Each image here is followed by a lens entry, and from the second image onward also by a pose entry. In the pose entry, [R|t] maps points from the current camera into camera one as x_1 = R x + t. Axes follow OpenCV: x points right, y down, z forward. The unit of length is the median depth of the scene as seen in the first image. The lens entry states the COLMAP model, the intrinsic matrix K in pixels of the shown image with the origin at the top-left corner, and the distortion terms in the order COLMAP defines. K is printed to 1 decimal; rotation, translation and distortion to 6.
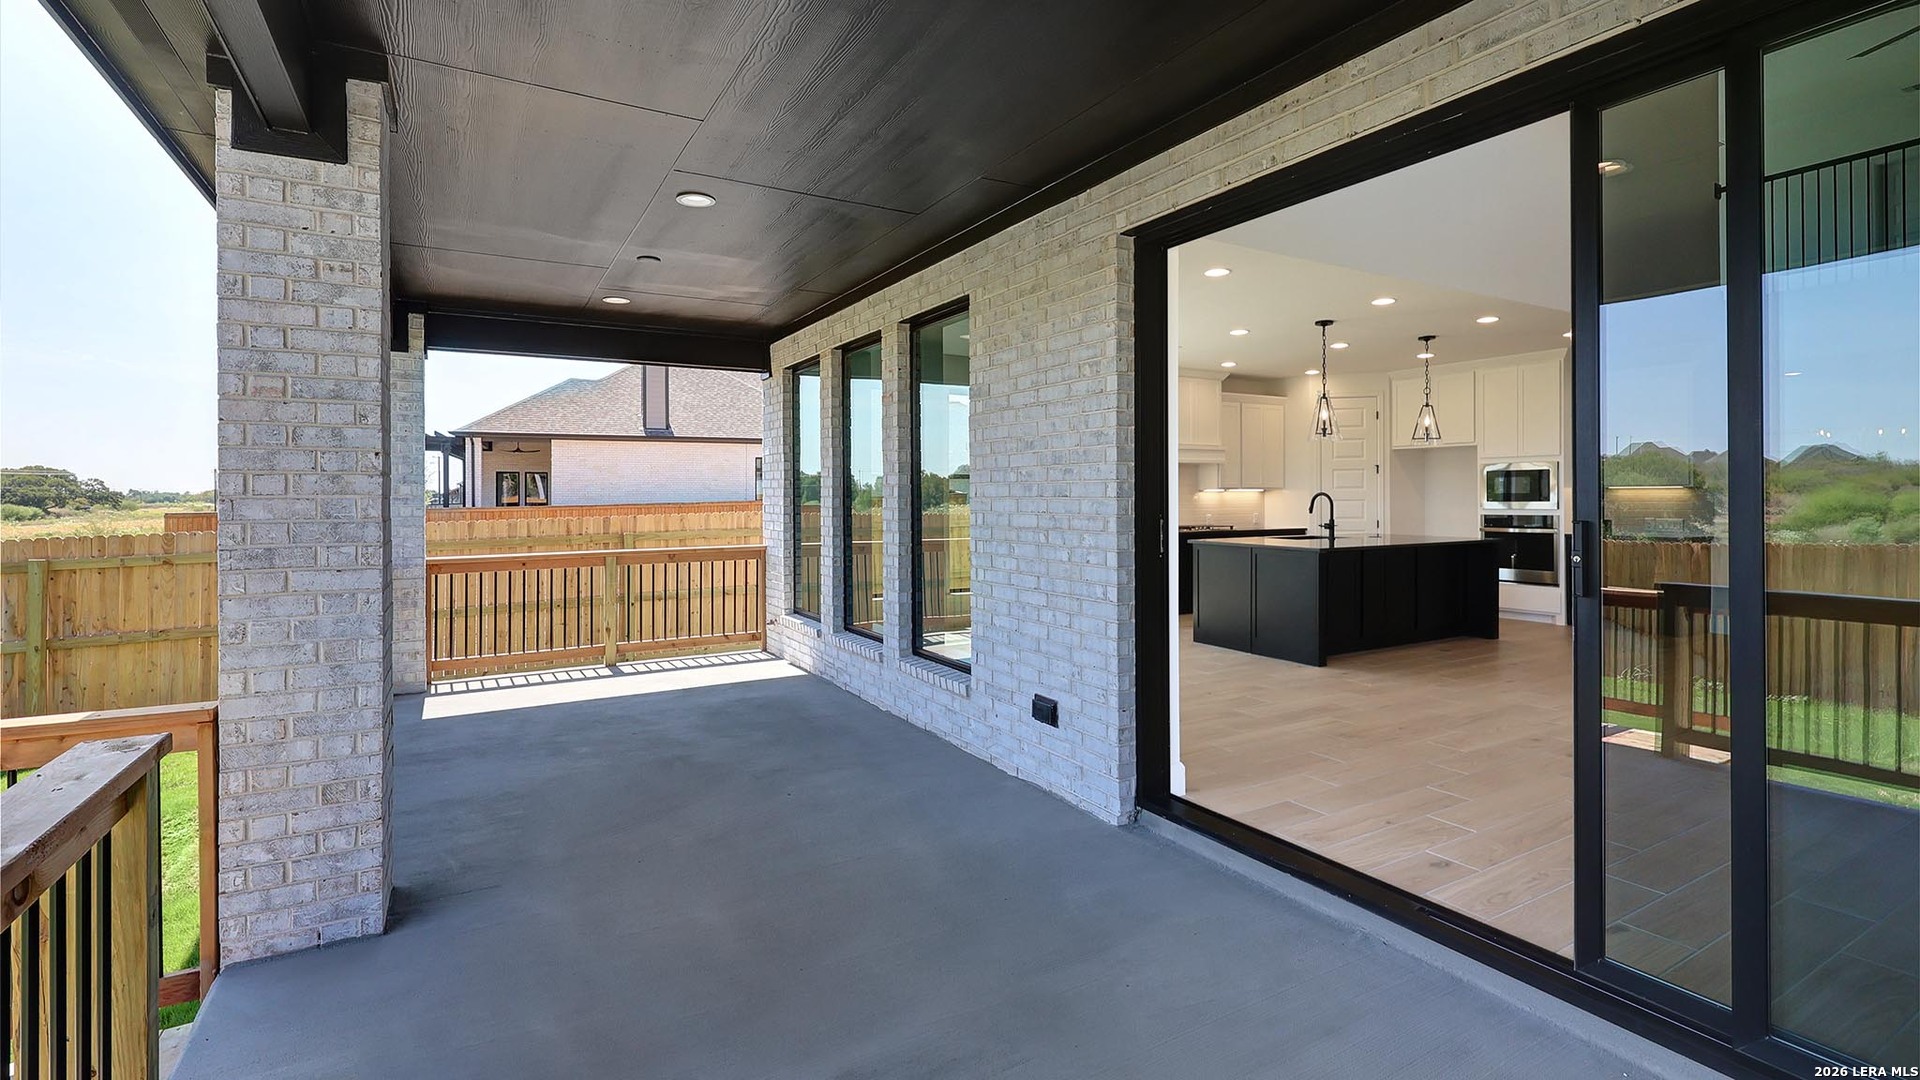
lens RADIAL K [[879.7, 0, 951.5], [0, 879.7, 526.2], [0, 0, 1]] dist [-0.001087, 0.000353]
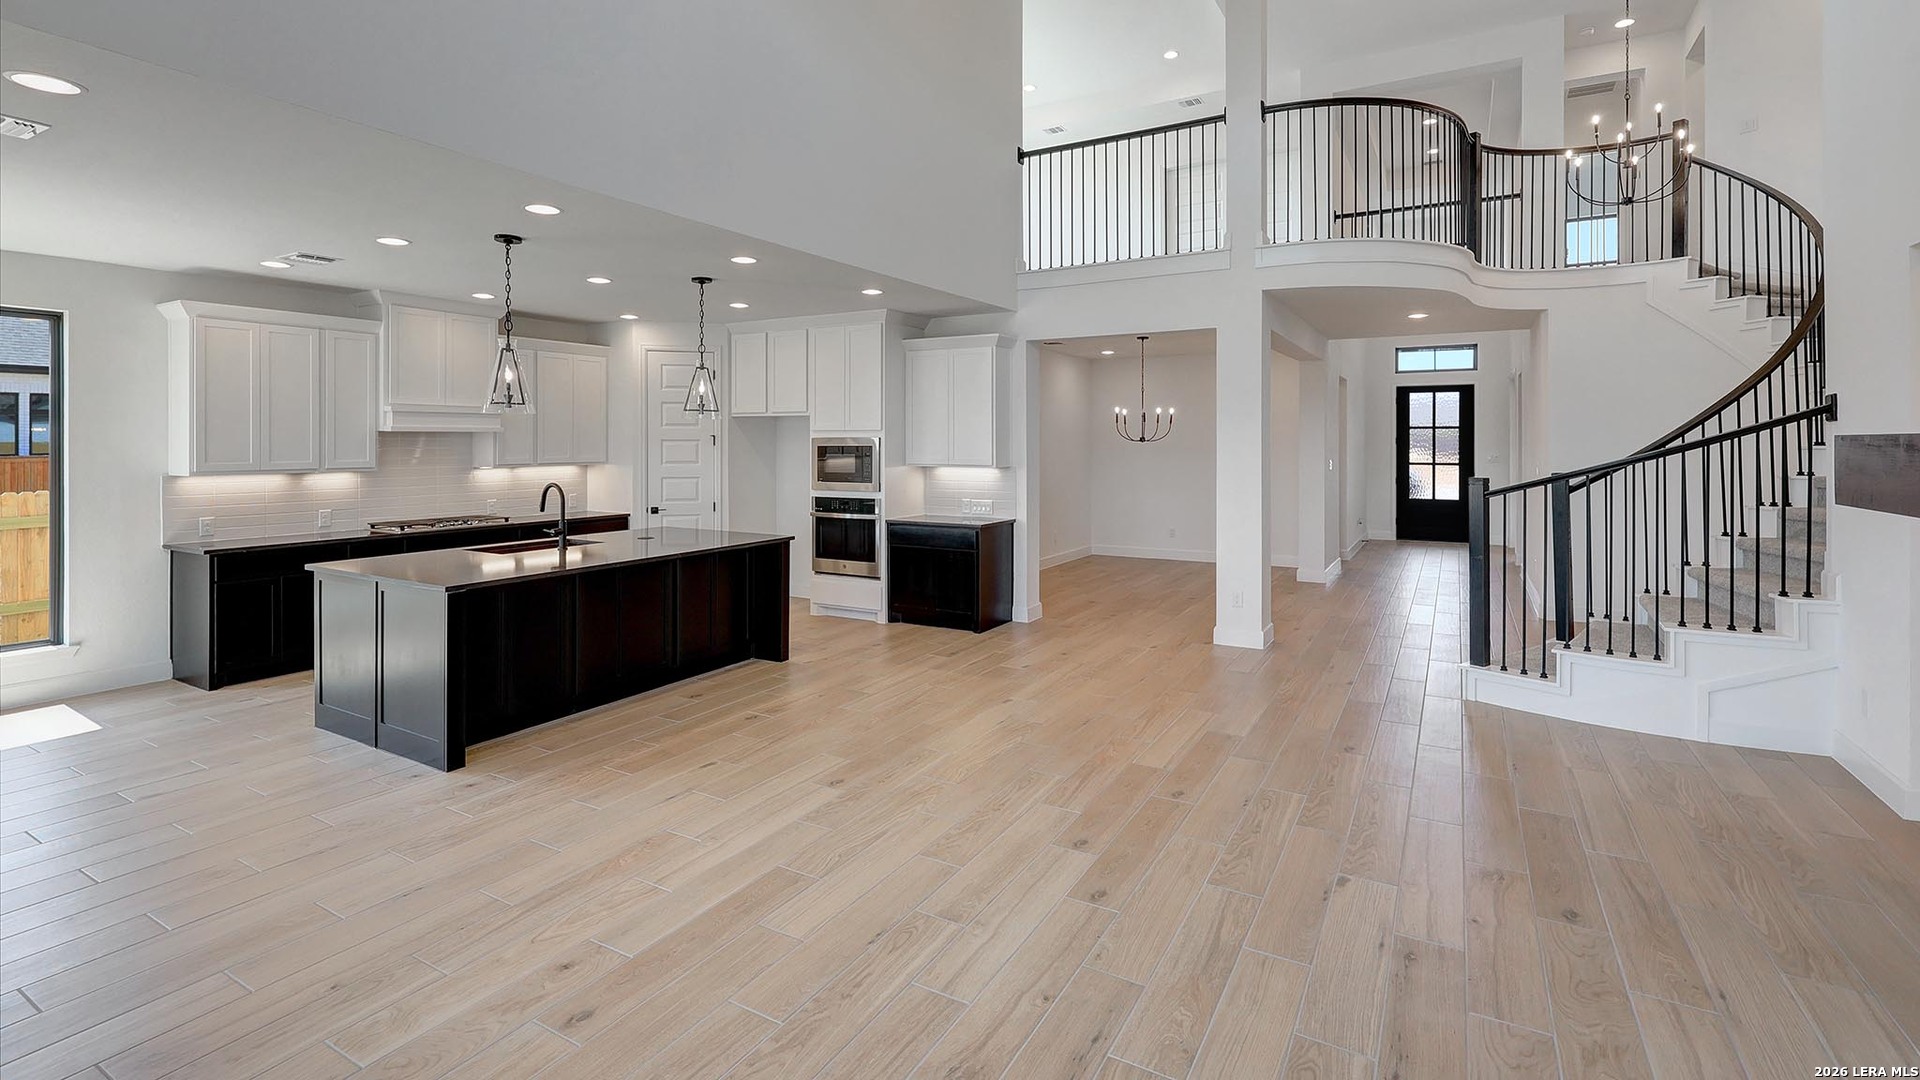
lens RADIAL K [[867.4, 0, 960.1], [0, 867.4, 494.9], [0, 0, 1]] dist [-0.001442, -0.000291]
pose [[0.862569, -0.028968, 0.505109, 0.312779], [0.015761, 0.999413, 0.030402, -0.040181], [-0.505694, -0.018263, 0.862520, 0.202162]]
